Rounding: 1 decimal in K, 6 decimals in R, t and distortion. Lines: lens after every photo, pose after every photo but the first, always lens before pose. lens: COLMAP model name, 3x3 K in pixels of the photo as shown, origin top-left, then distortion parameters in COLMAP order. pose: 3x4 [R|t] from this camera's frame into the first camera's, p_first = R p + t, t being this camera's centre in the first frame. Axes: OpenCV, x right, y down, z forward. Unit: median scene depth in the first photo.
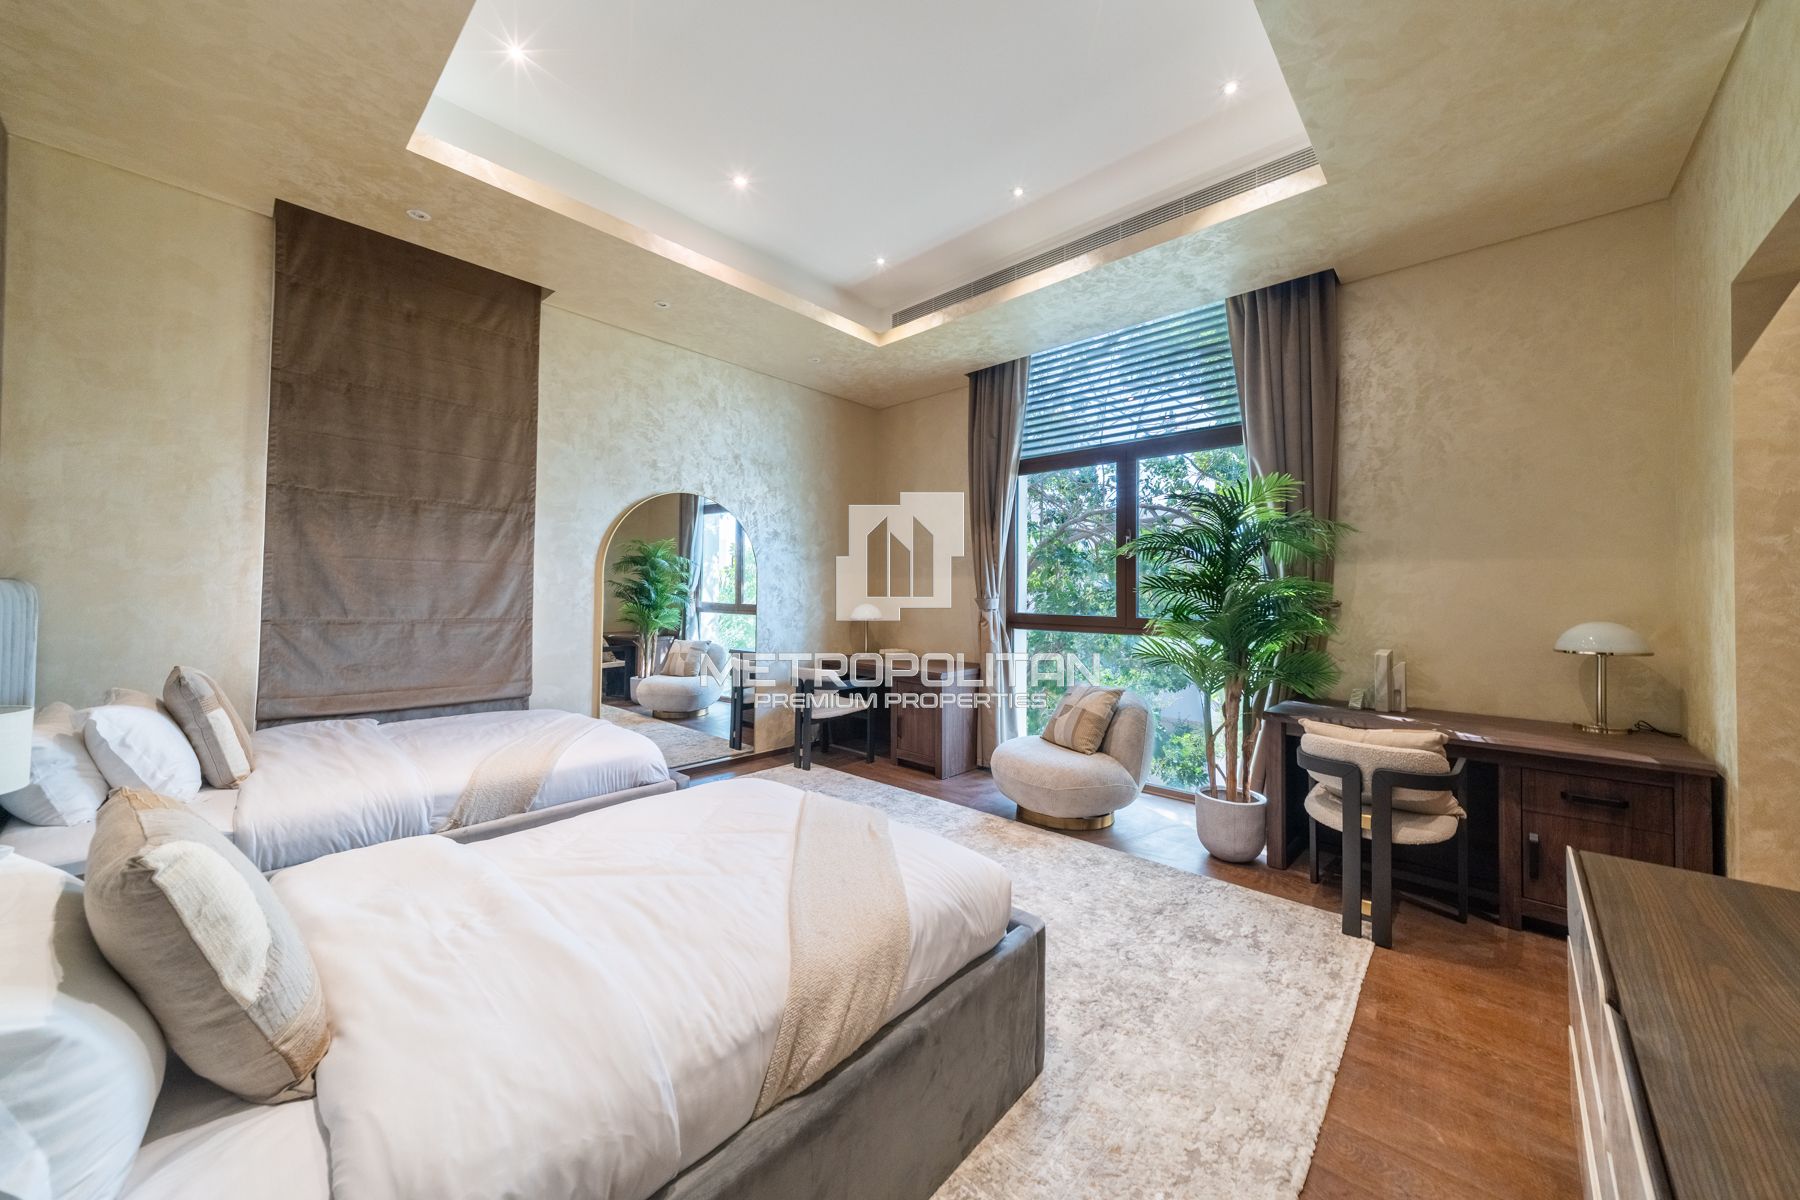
lens RADIAL K [[635.7, 0, 897.7], [0, 635.7, 582.3], [0, 0, 1]] dist [0.000336, 0.000010]
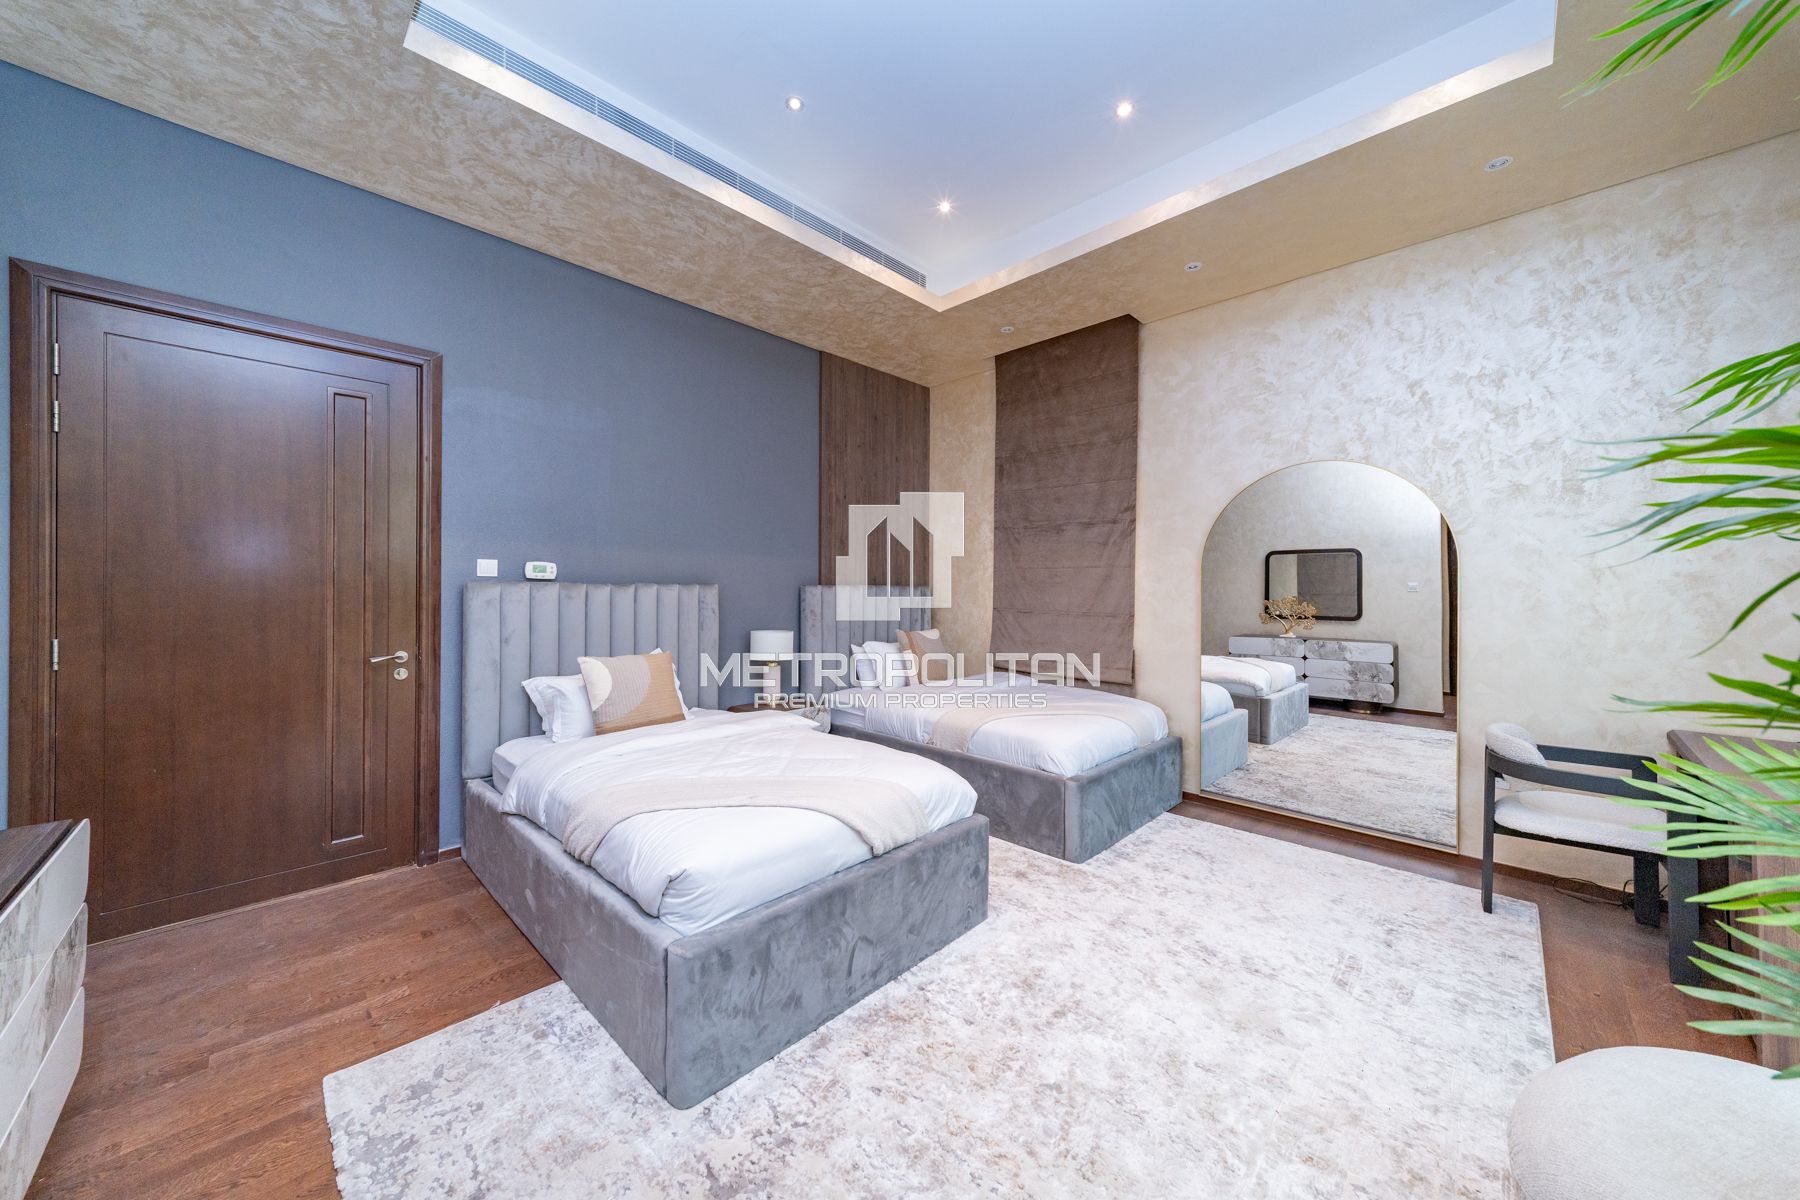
lens RADIAL K [[612.7, 0, 895.2], [0, 612.7, 589.2], [0, 0, 1]] dist [0.000688, 0.000023]
pose [[-0.030117, -0.005513, -0.999531, 0.513173], [0.016122, 0.999852, -0.006000, 0.011486], [0.999416, -0.016295, -0.030024, 0.626516]]
